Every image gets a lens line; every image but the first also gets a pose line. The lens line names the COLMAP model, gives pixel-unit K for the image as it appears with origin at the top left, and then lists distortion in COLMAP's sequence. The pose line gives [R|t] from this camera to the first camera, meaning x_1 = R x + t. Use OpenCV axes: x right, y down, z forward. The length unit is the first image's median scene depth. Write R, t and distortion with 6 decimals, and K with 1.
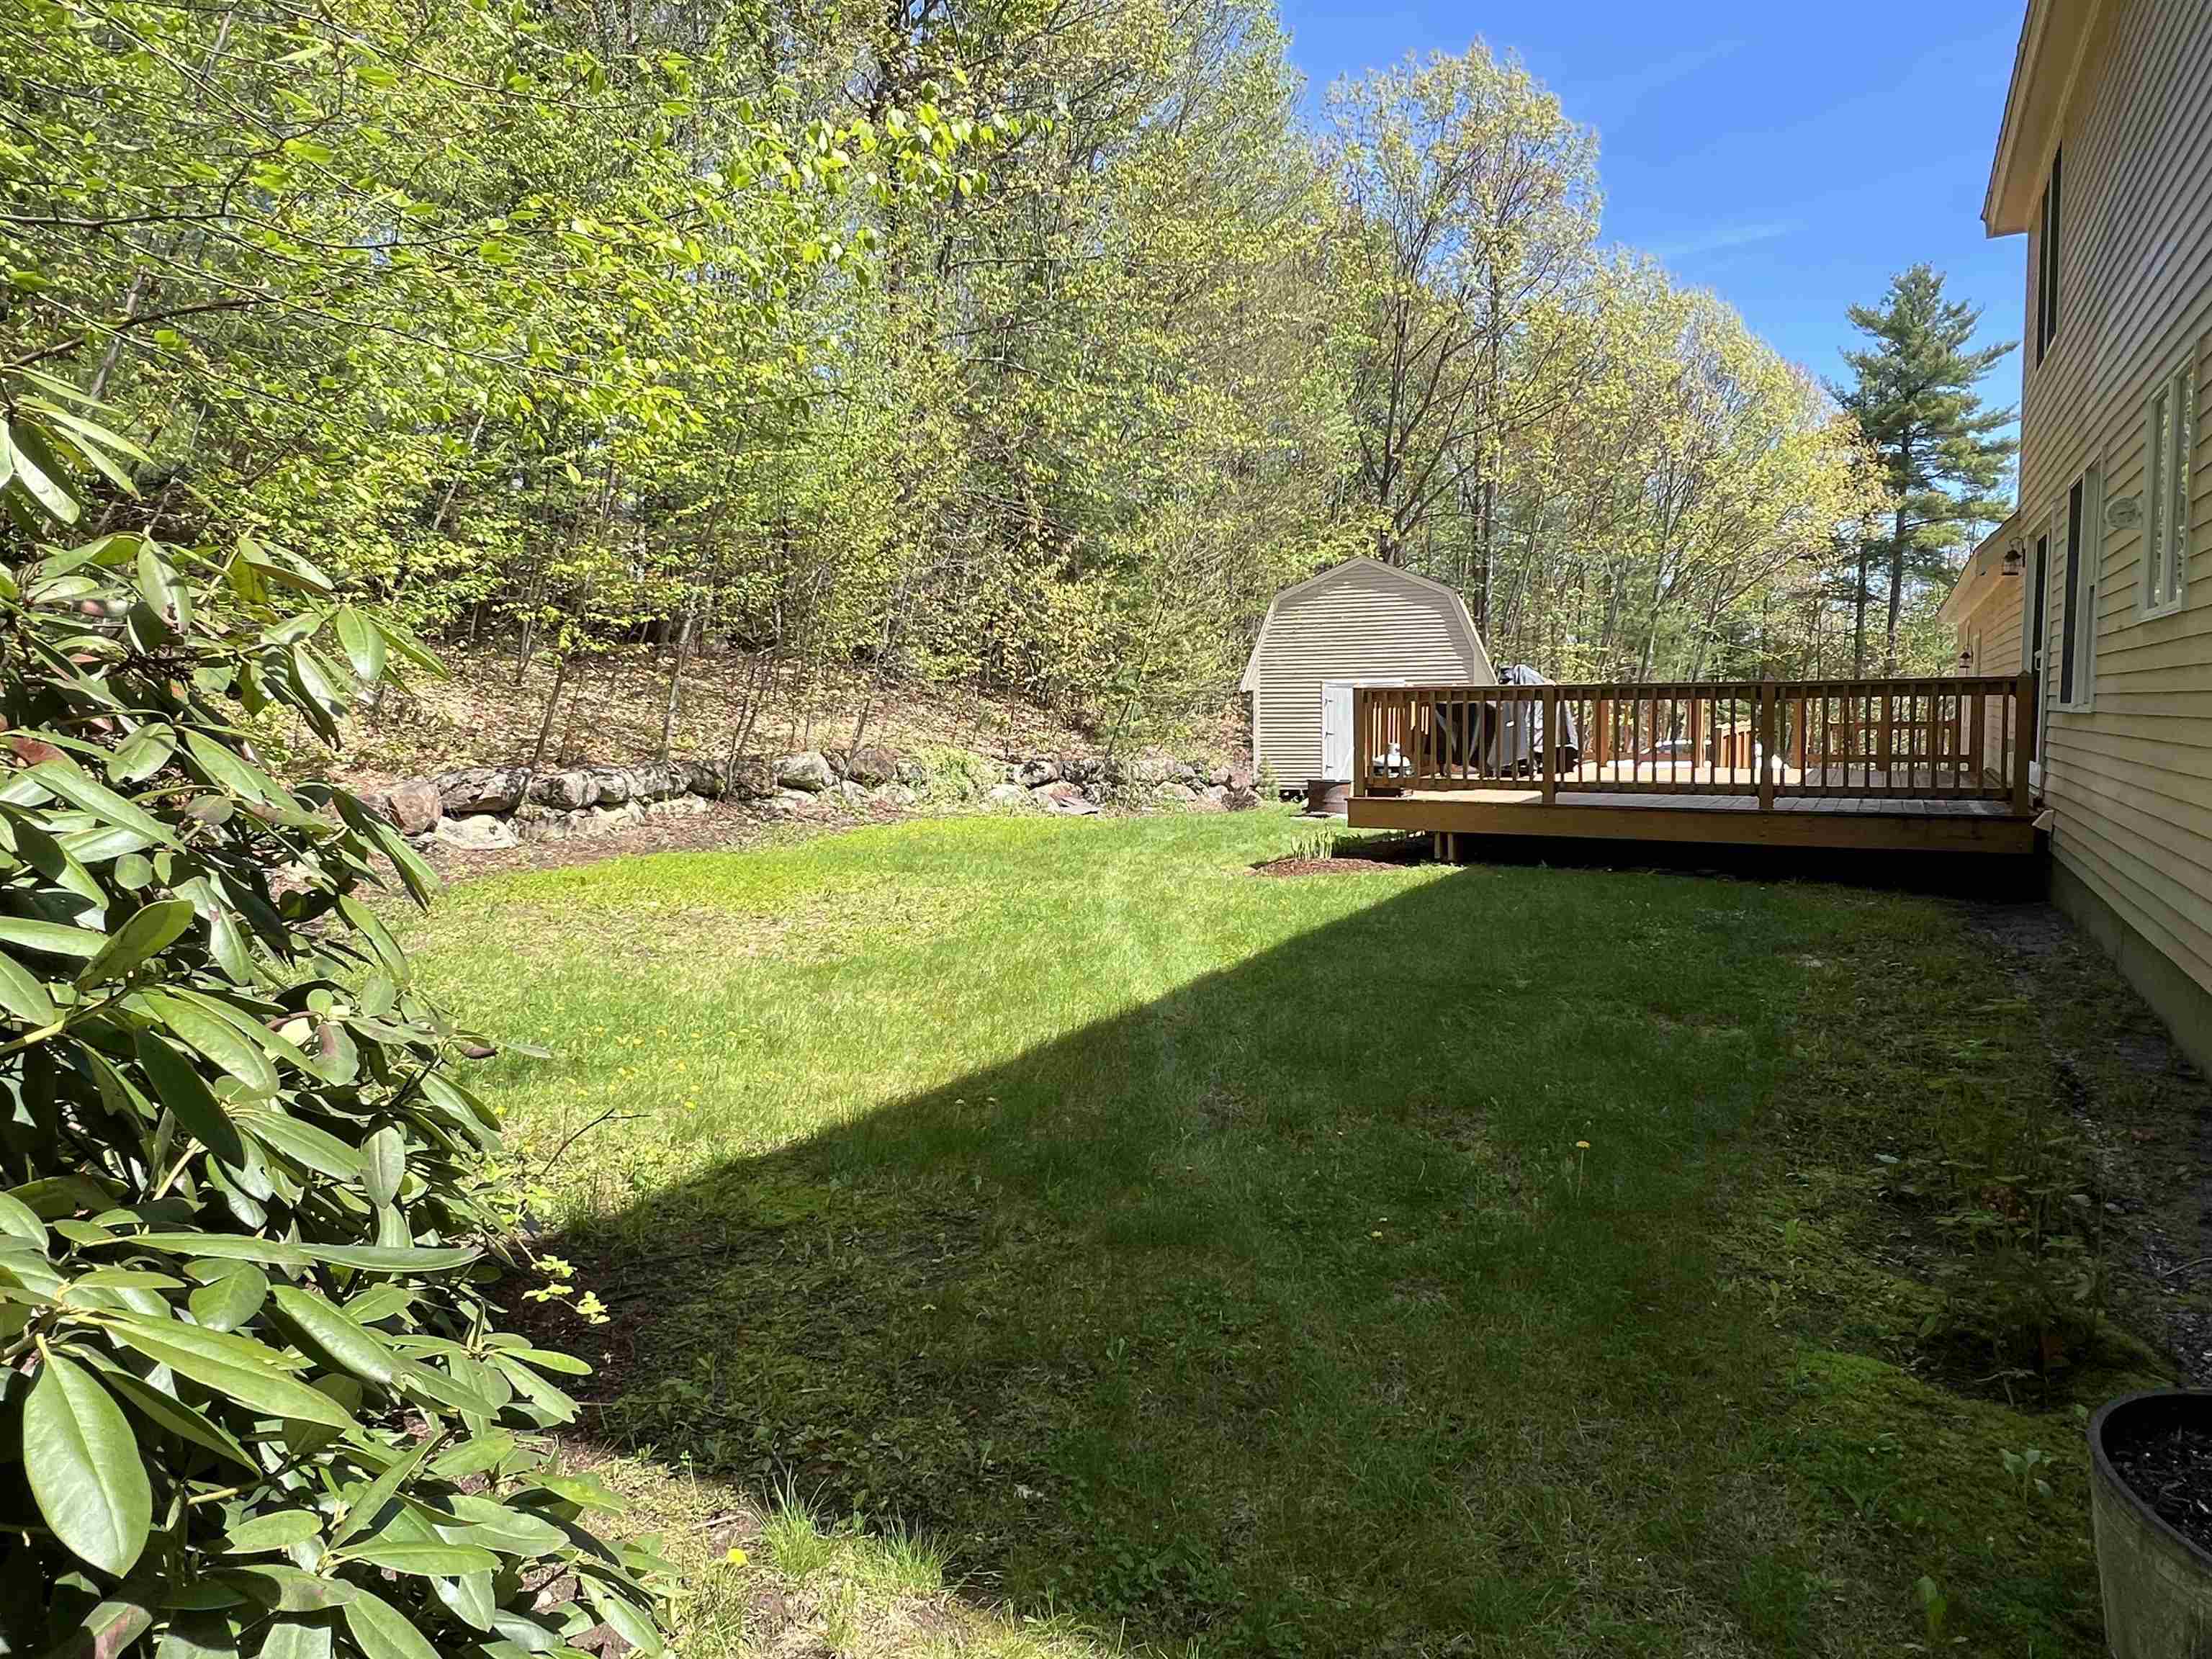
lens RADIAL K [[1291.9, 0, 1106.6], [0, 1291.9, 828.1], [0, 0, 1]] dist [-0.003216, -0.000931]
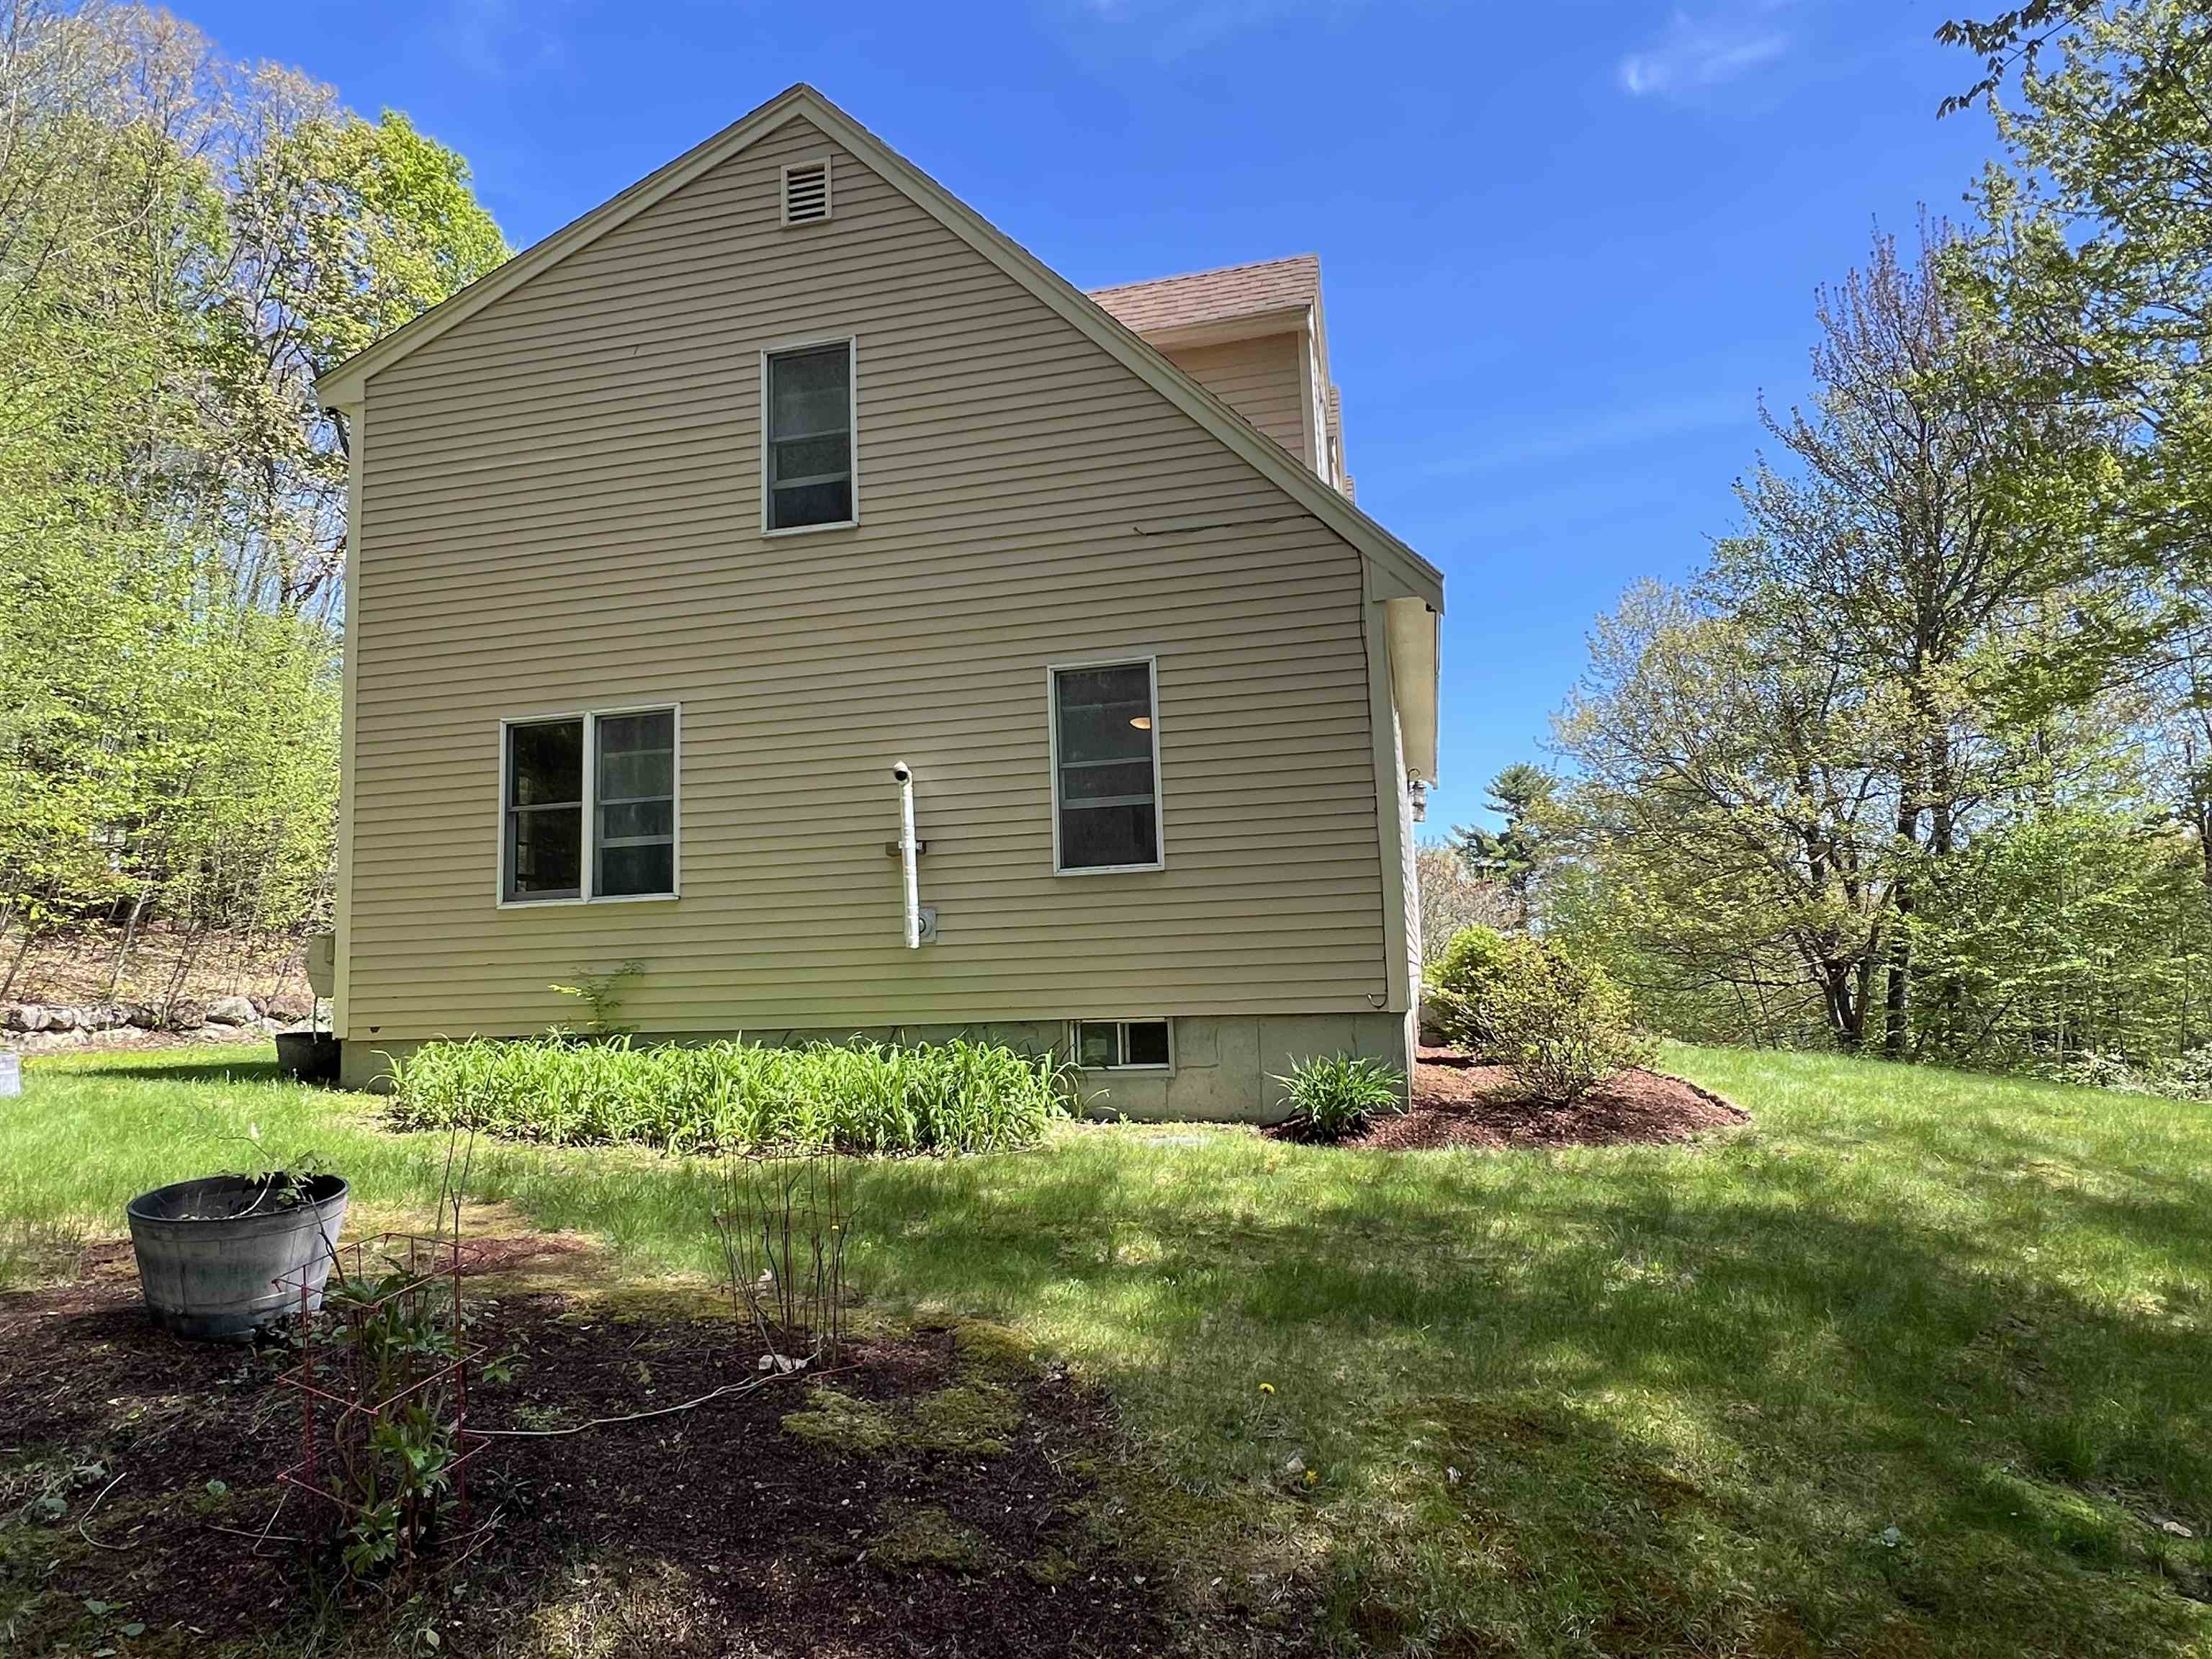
lens RADIAL K [[1291.9, 0, 1103.7], [0, 1291.9, 831.5], [0, 0, 1]] dist [-0.003216, -0.000931]
pose [[0.959404, 0.013239, 0.281725, 0.301711], [0.047634, 0.976942, -0.208124, 0.110974], [-0.277984, 0.213095, 0.936651, -0.663964]]
